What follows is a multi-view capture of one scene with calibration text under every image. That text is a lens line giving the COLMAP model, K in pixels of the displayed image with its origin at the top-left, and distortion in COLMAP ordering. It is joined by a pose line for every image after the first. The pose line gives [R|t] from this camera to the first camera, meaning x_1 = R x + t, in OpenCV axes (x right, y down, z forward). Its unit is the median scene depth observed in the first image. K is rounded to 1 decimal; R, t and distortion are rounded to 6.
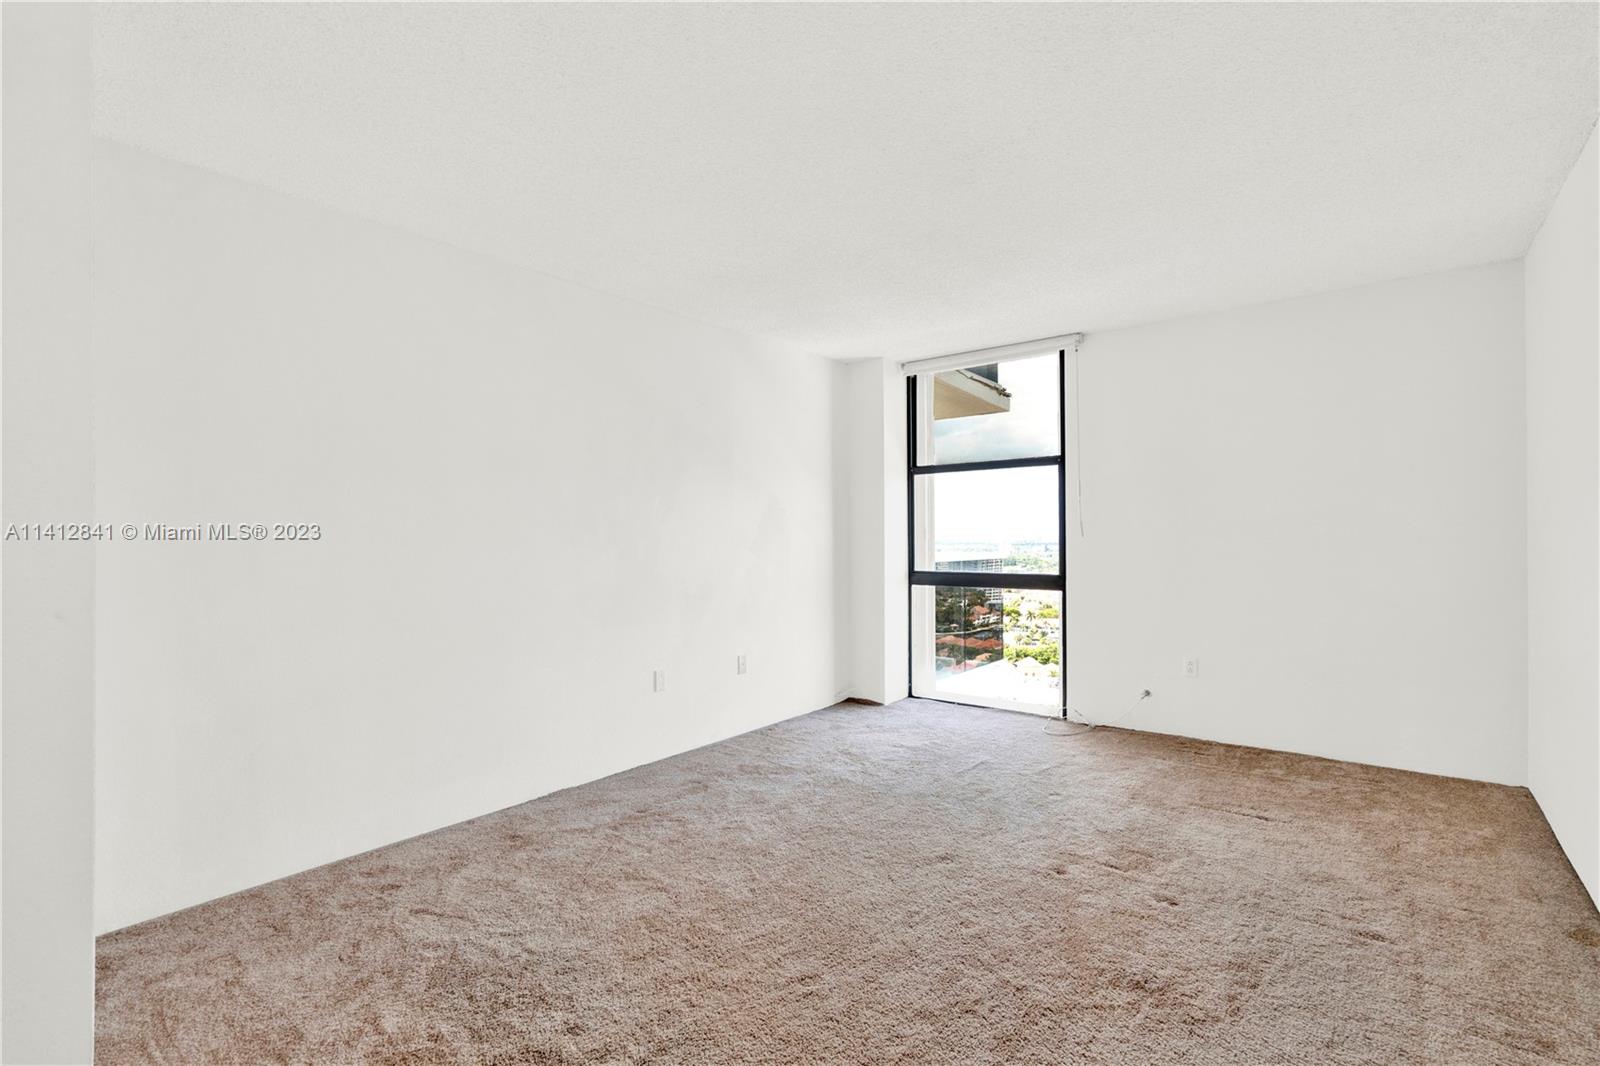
lens RADIAL K [[748.3, 0, 801.2], [0, 748.3, 546.9], [0, 0, 1]] dist [-0.009275, 0.003993]
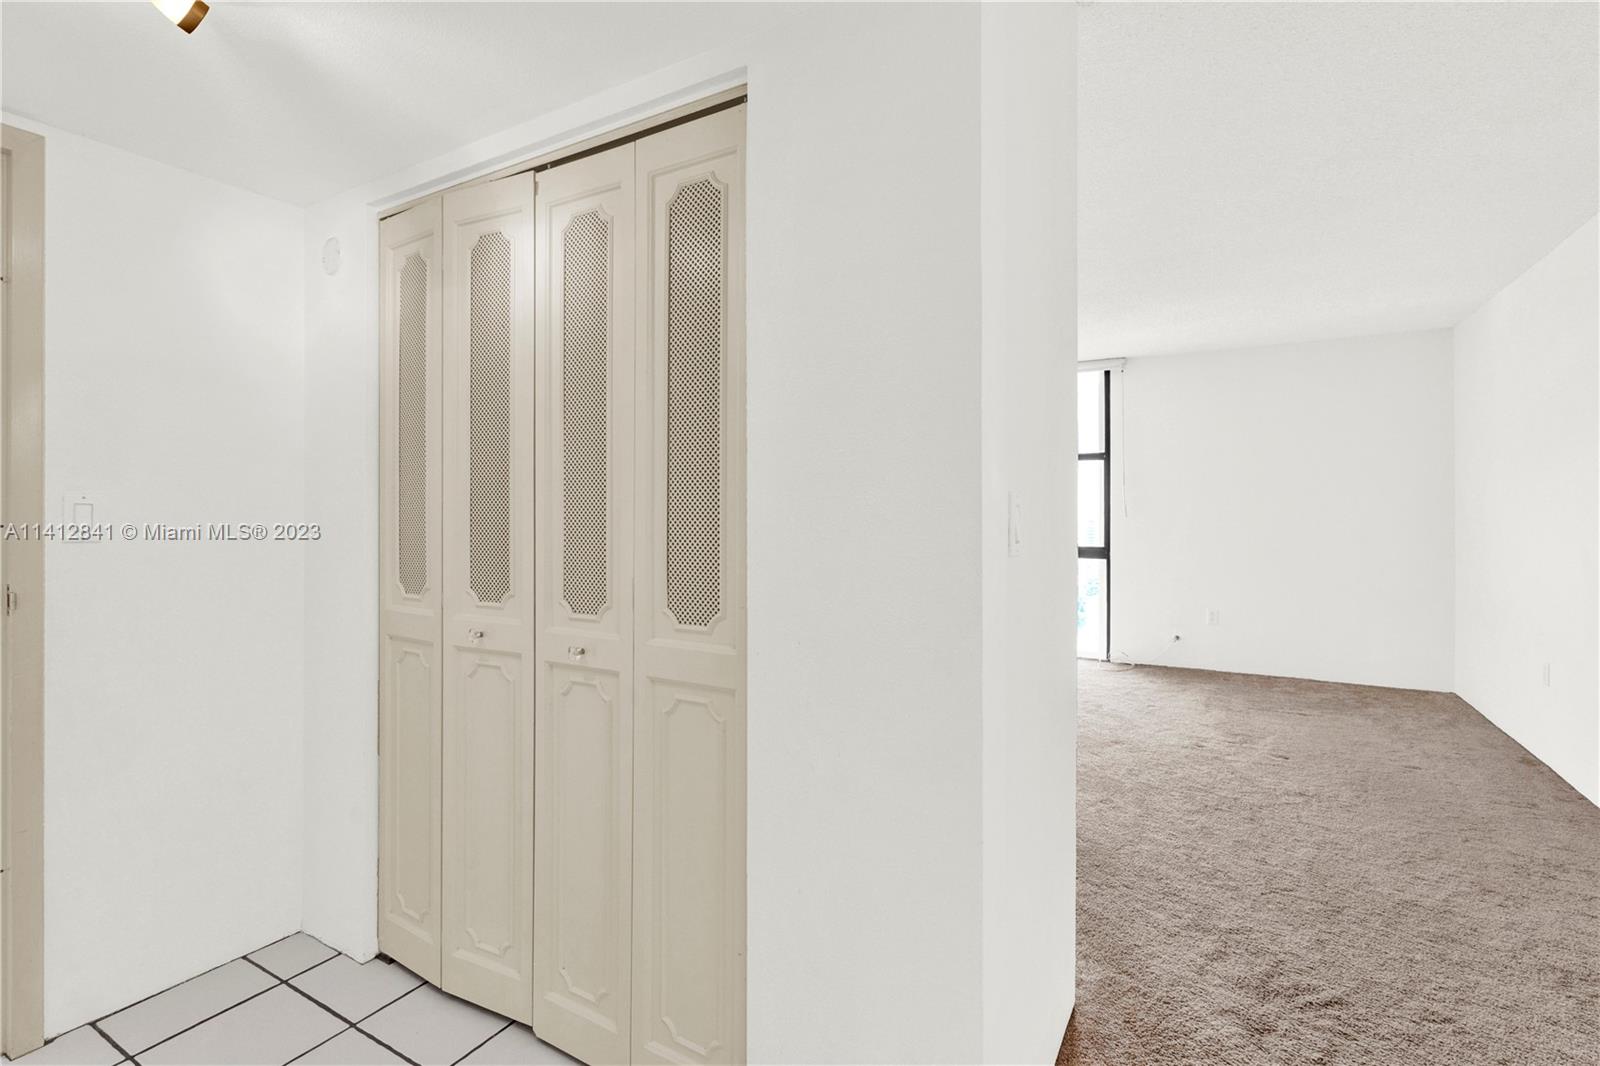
lens RADIAL K [[748.3, 0, 798.9], [0, 748.3, 517.6], [0, 0, 1]] dist [-0.009275, 0.003993]
pose [[0.990312, 0.009898, 0.138504, -0.481588], [-0.008183, 0.999883, -0.012946, 0.011908], [-0.138616, 0.011688, 0.990277, -0.254608]]
